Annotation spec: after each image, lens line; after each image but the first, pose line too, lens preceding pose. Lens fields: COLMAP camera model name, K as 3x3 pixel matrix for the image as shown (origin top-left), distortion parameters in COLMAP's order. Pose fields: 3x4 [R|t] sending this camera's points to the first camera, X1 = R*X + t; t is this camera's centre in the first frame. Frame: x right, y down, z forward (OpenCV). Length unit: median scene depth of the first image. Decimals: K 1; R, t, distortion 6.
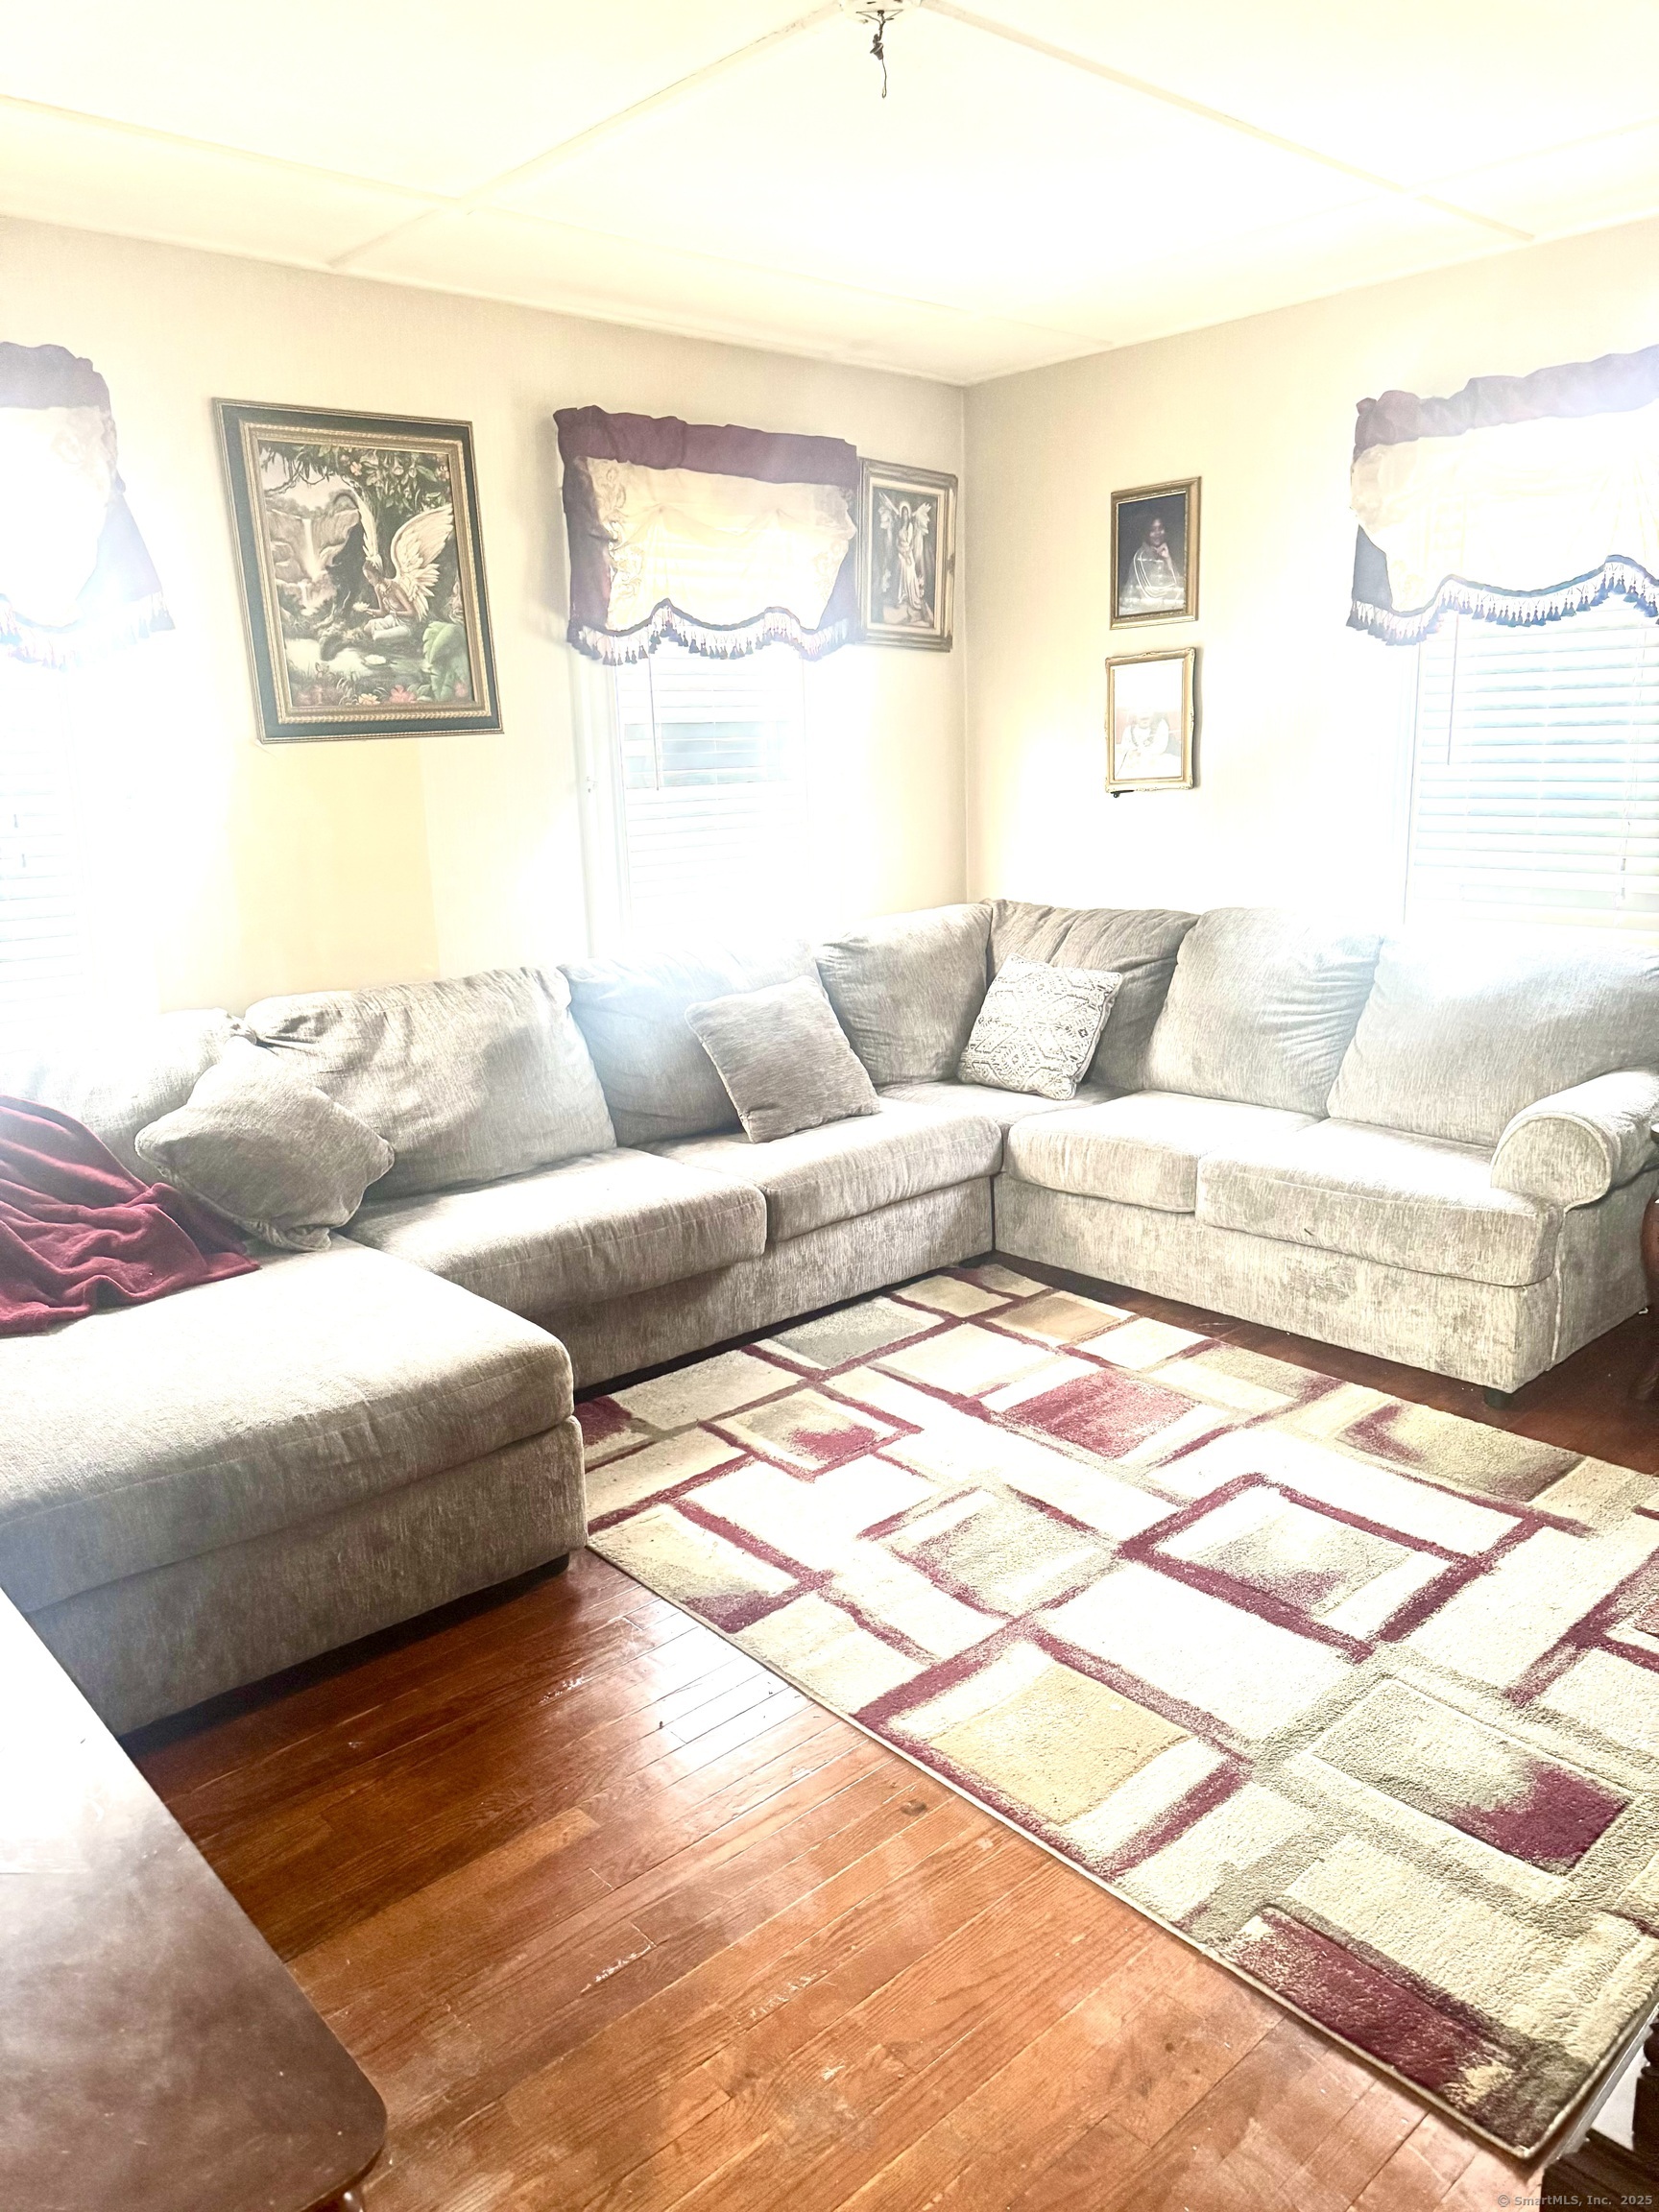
lens RADIAL K [[1612.4, 0, 773.6], [0, 1612.4, 1104.1], [0, 0, 1]] dist [0.057688, -0.109907]
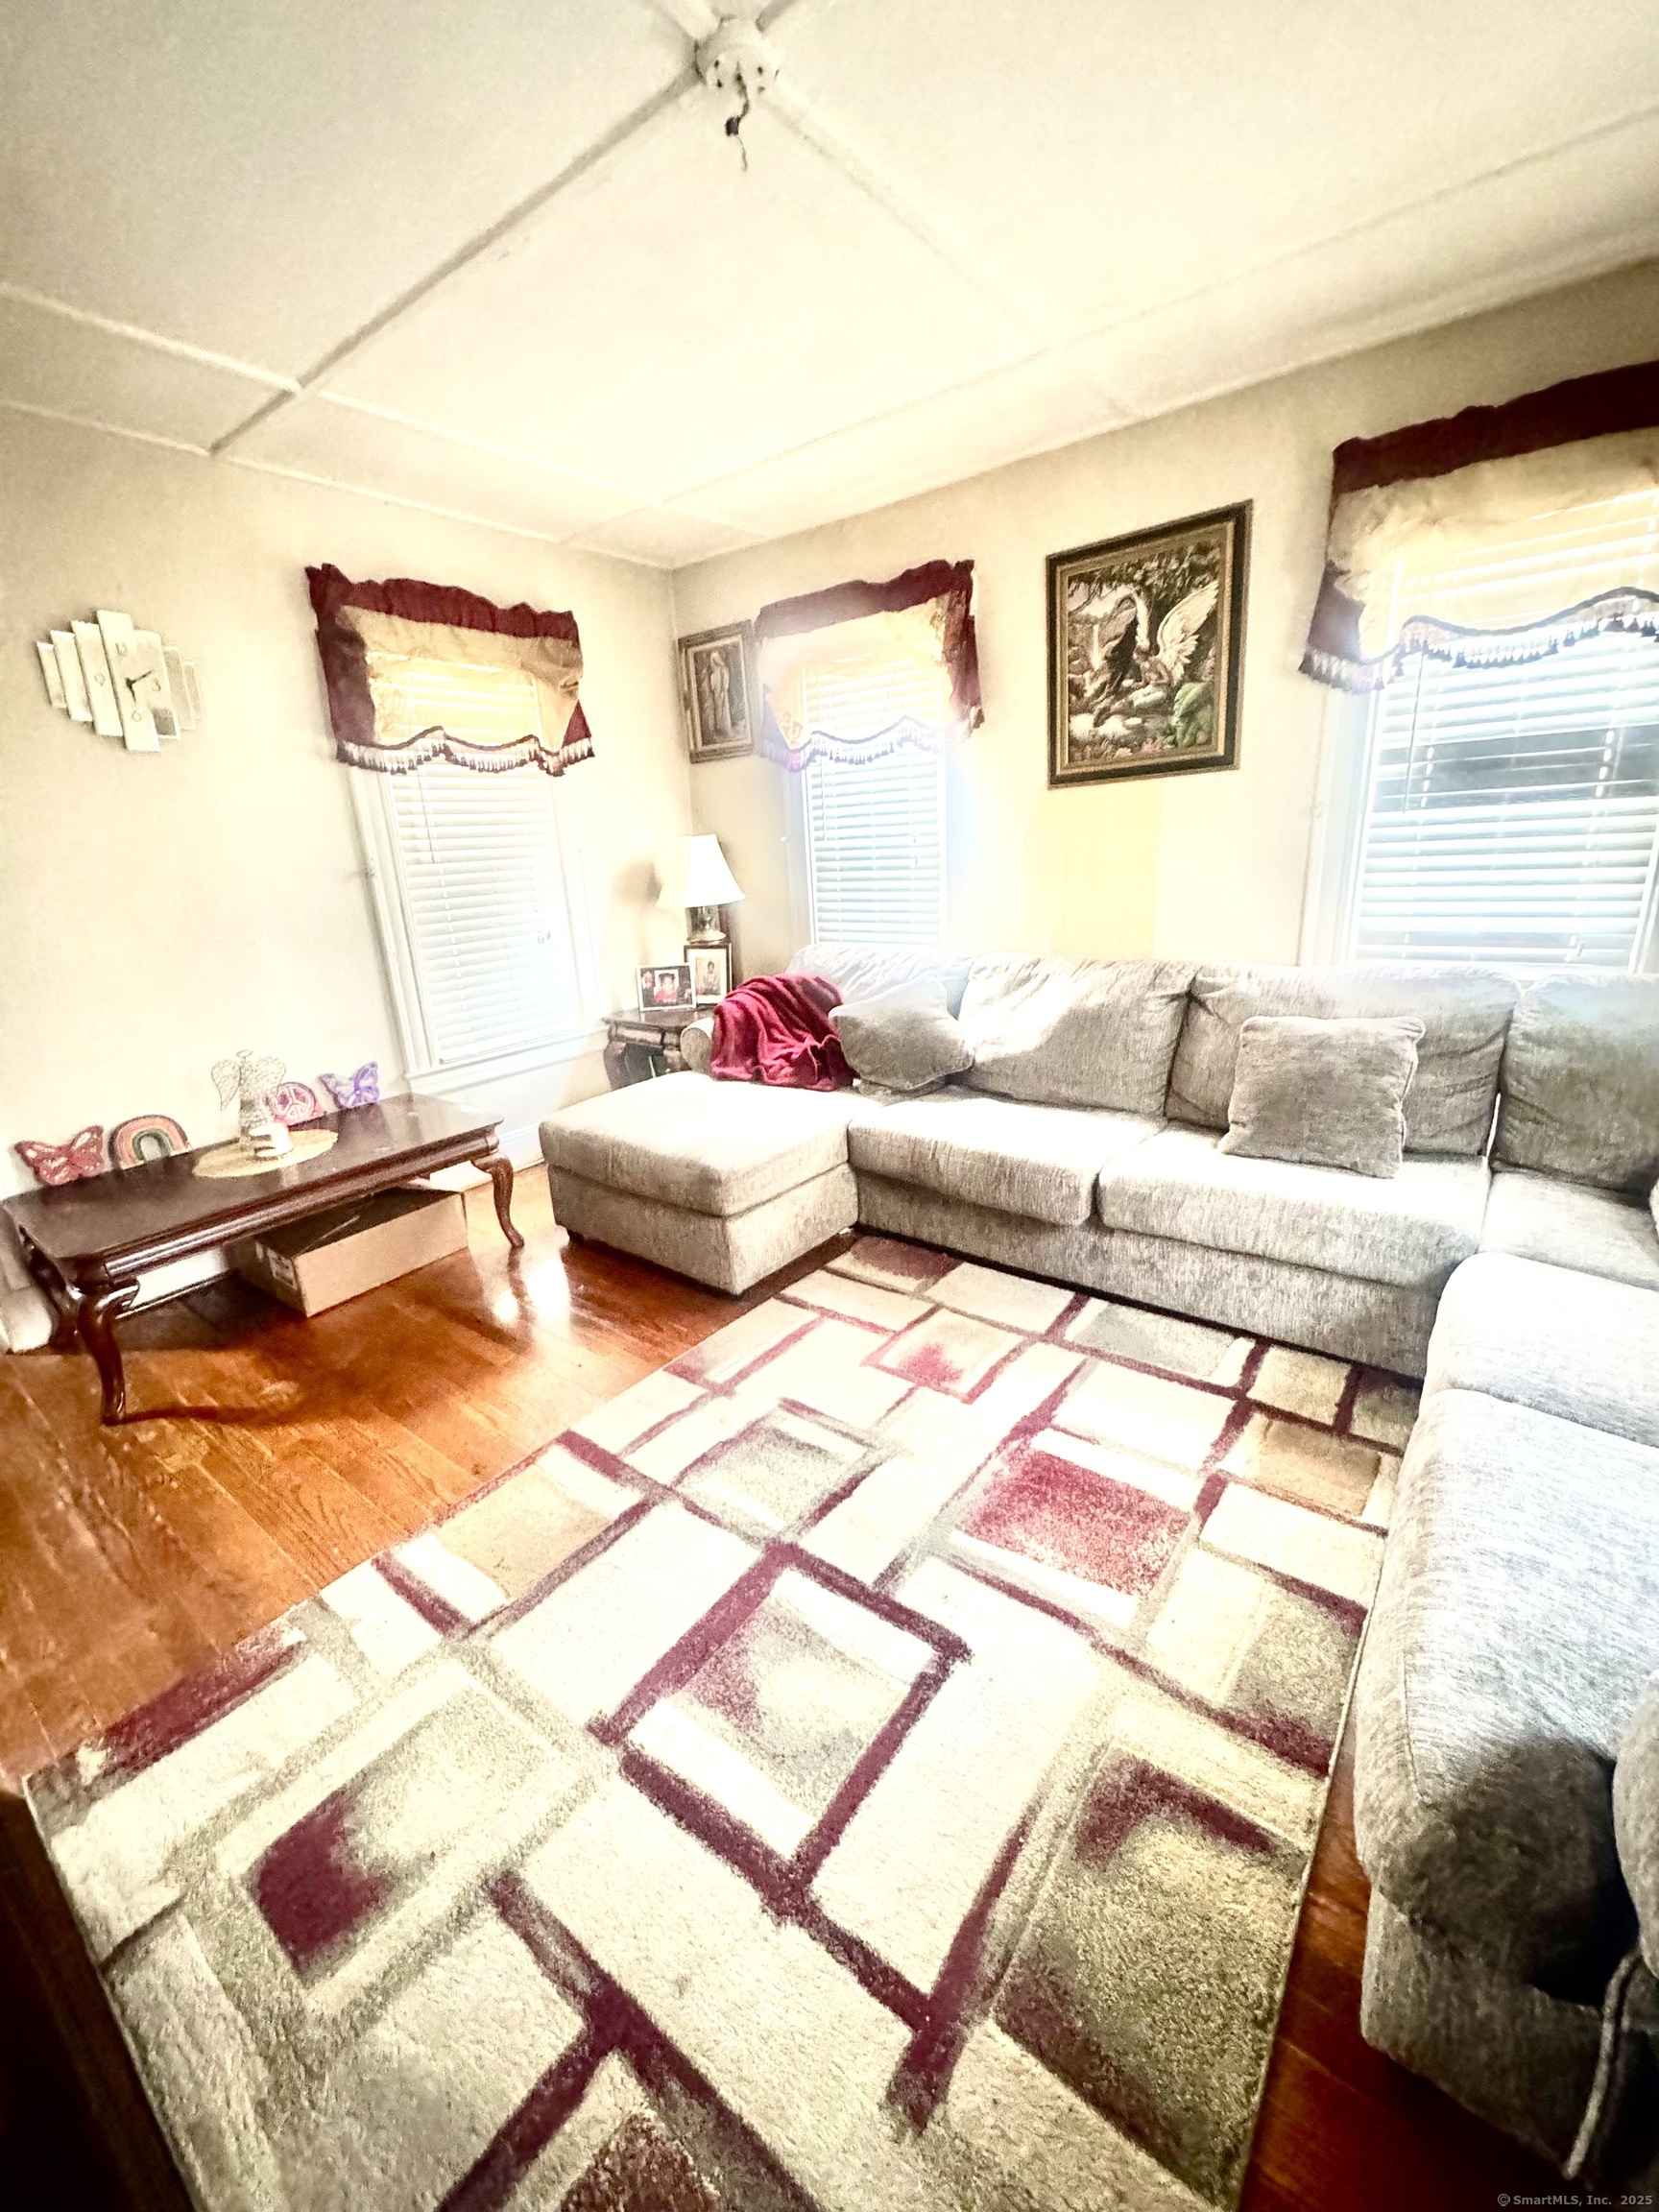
lens RADIAL K [[884.1, 0, 827.4], [0, 884.1, 1095.6], [0, 0, 1]] dist [0.000612, -0.006948]
pose [[0.183741, 0.293863, -0.938021, 0.535585], [-0.169195, 0.949480, 0.264311, -0.137662], [0.968304, 0.110143, 0.224178, 0.664791]]
